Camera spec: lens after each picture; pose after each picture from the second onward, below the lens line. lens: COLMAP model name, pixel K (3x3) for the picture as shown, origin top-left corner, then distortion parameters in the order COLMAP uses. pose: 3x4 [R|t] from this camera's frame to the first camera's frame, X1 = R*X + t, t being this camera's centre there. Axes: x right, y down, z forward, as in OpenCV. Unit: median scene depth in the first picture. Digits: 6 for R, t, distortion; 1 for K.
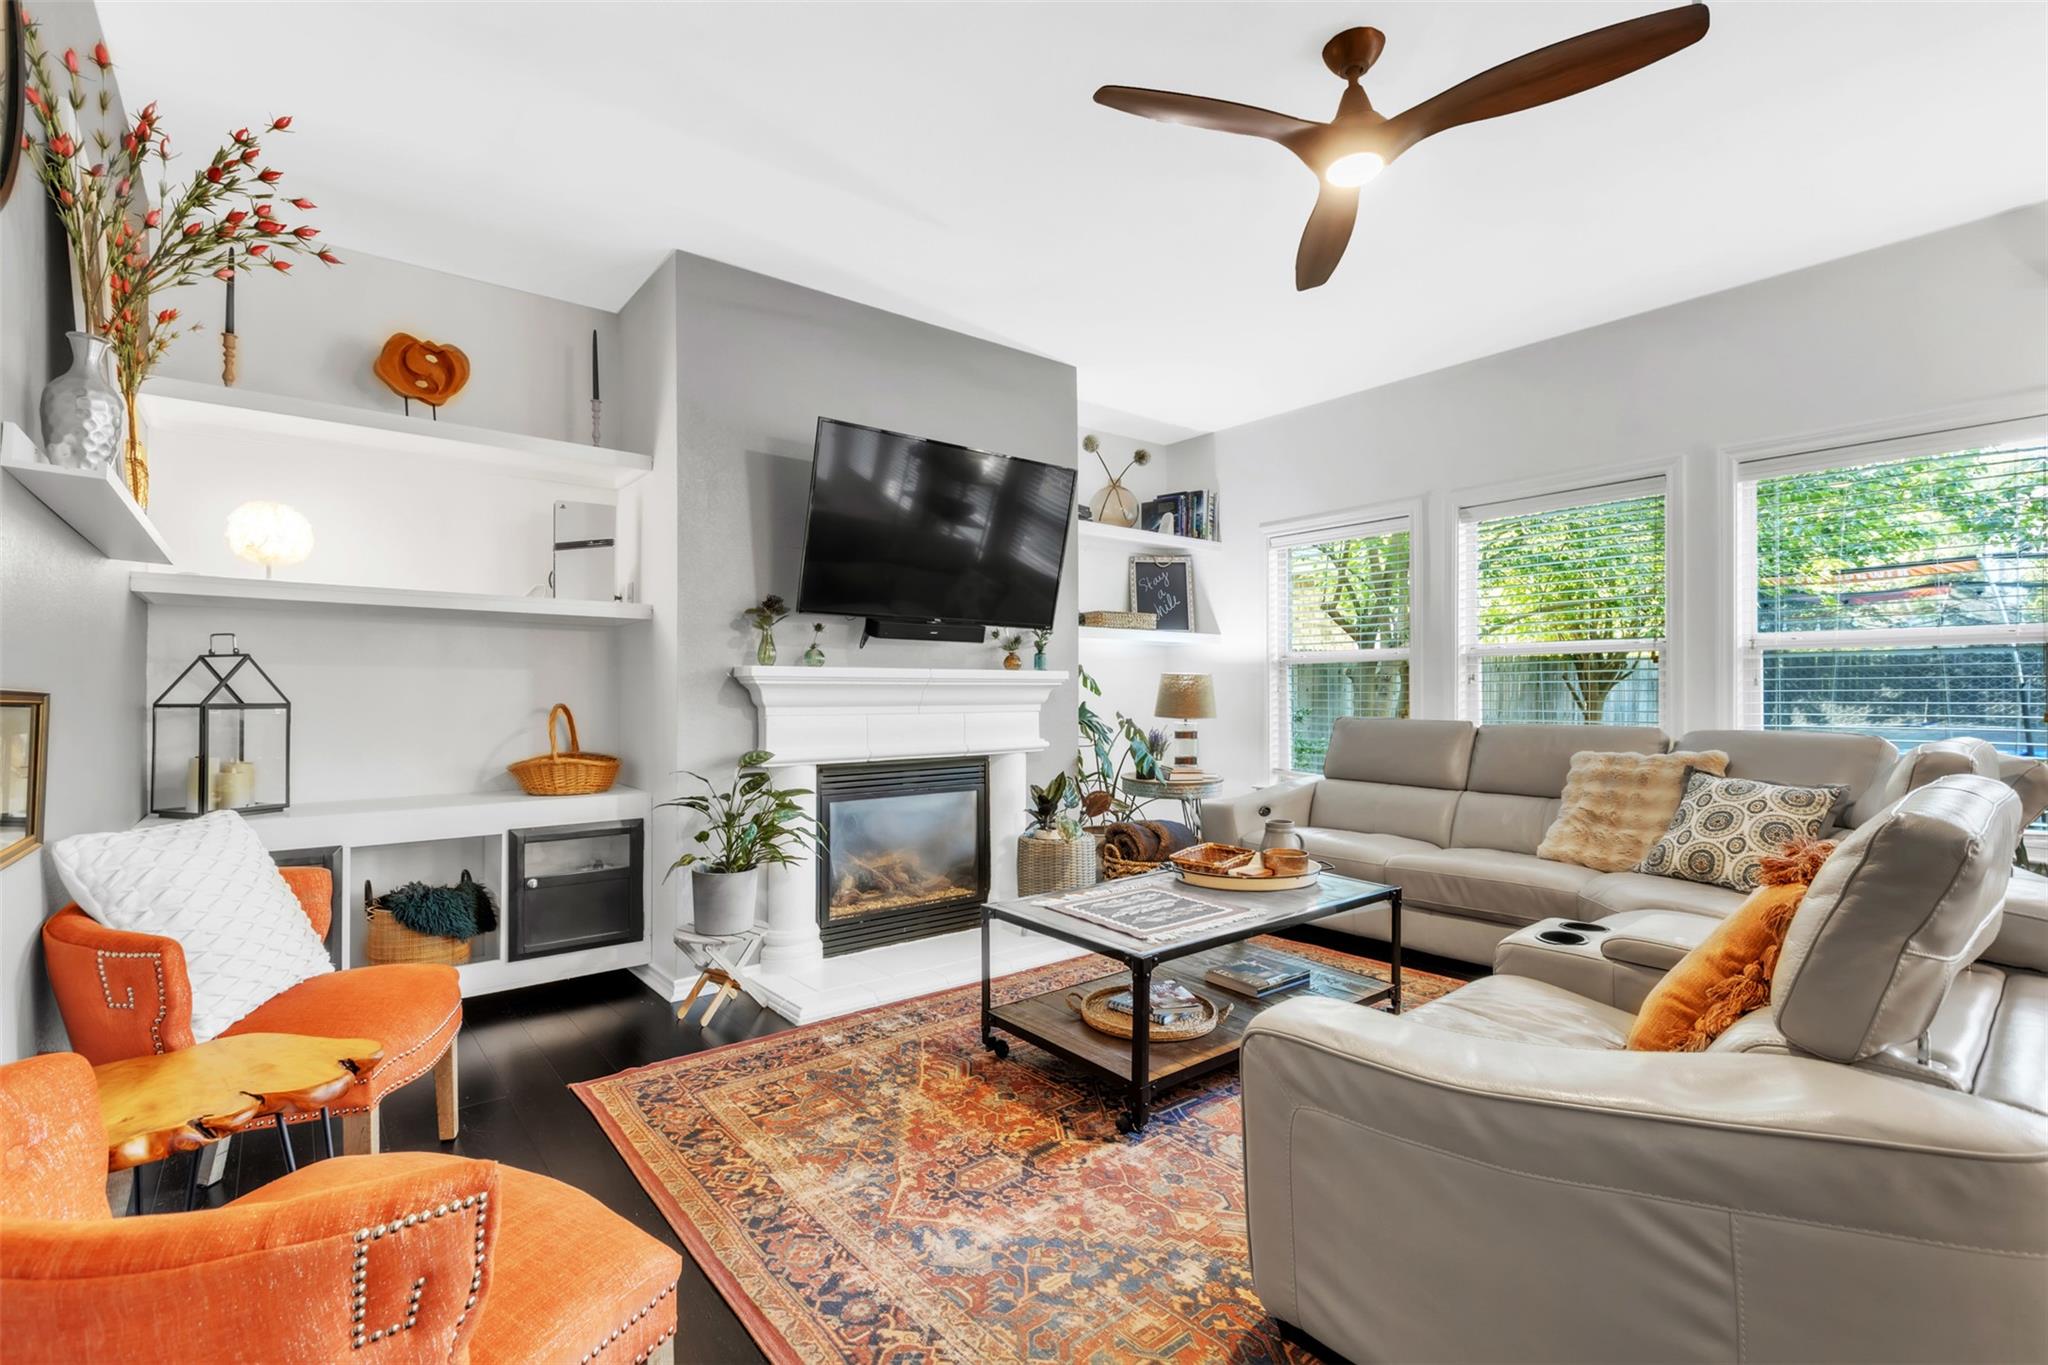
lens RADIAL K [[909.7, 0, 1019.2], [0, 909.7, 682.1], [0, 0, 1]] dist [-0.000487, 0.000160]
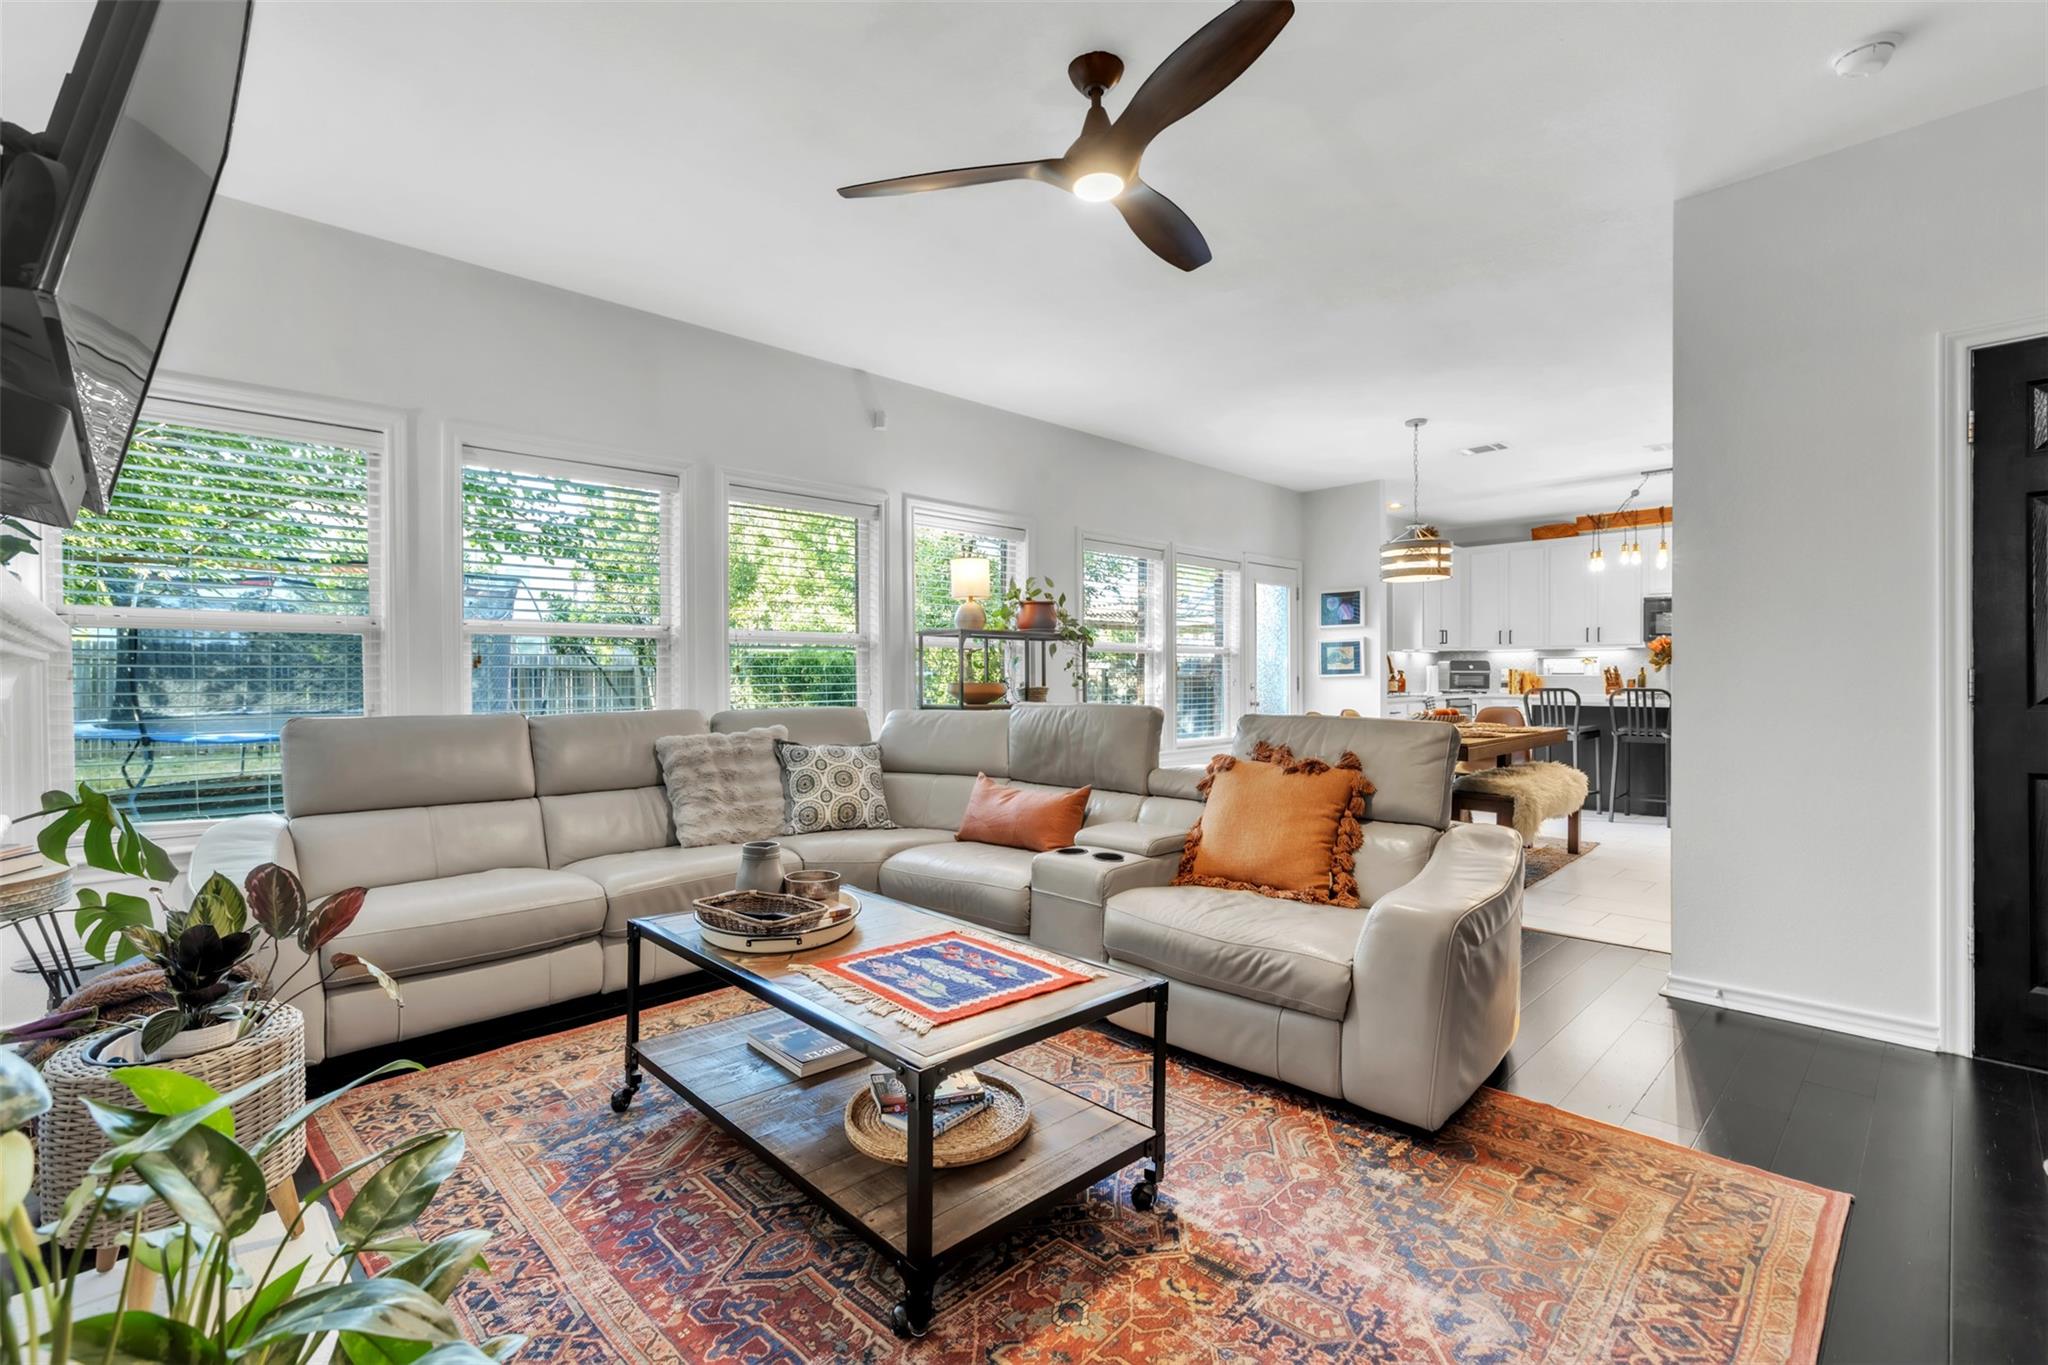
lens RADIAL K [[909.7, 0, 1017.1], [0, 909.7, 677.2], [0, 0, 1]] dist [-0.000487, 0.000160]
pose [[-0.085448, -0.001029, 0.996342, -0.779460], [-0.003655, 0.999993, 0.000719, 0.015630], [-0.996336, -0.003580, -0.085451, 1.328432]]
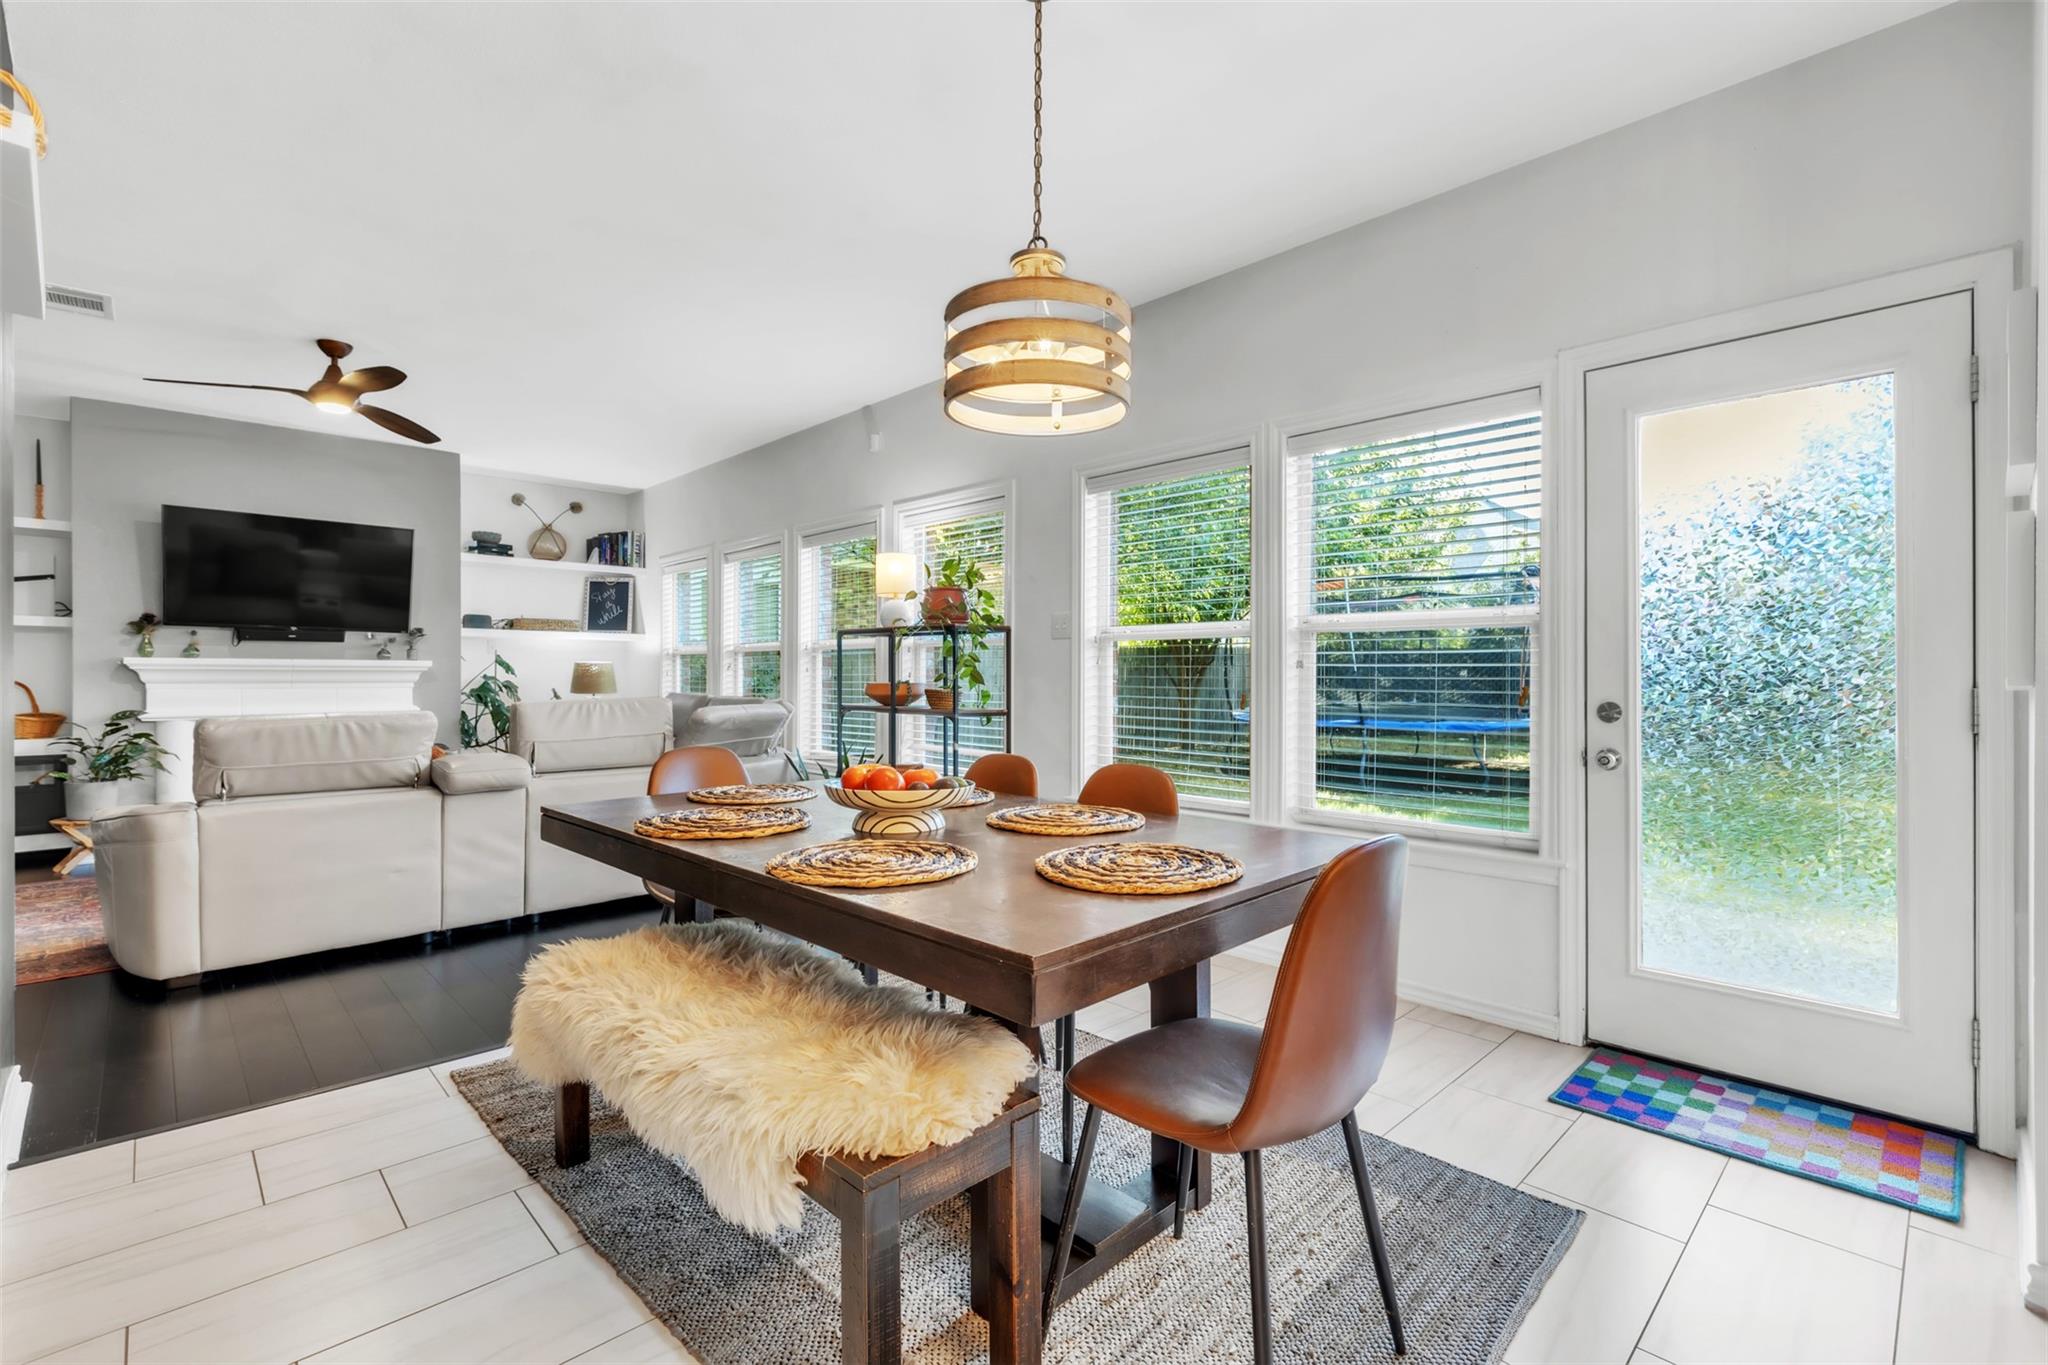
lens RADIAL K [[909.7, 0, 1021.4], [0, 909.7, 675.0], [0, 0, 1]] dist [-0.000487, 0.000160]
pose [[0.996539, 0.005788, 0.082919, 0.979571], [-0.006532, 0.999941, 0.008699, -0.009886], [-0.082864, -0.009210, 0.996518, -0.628334]]
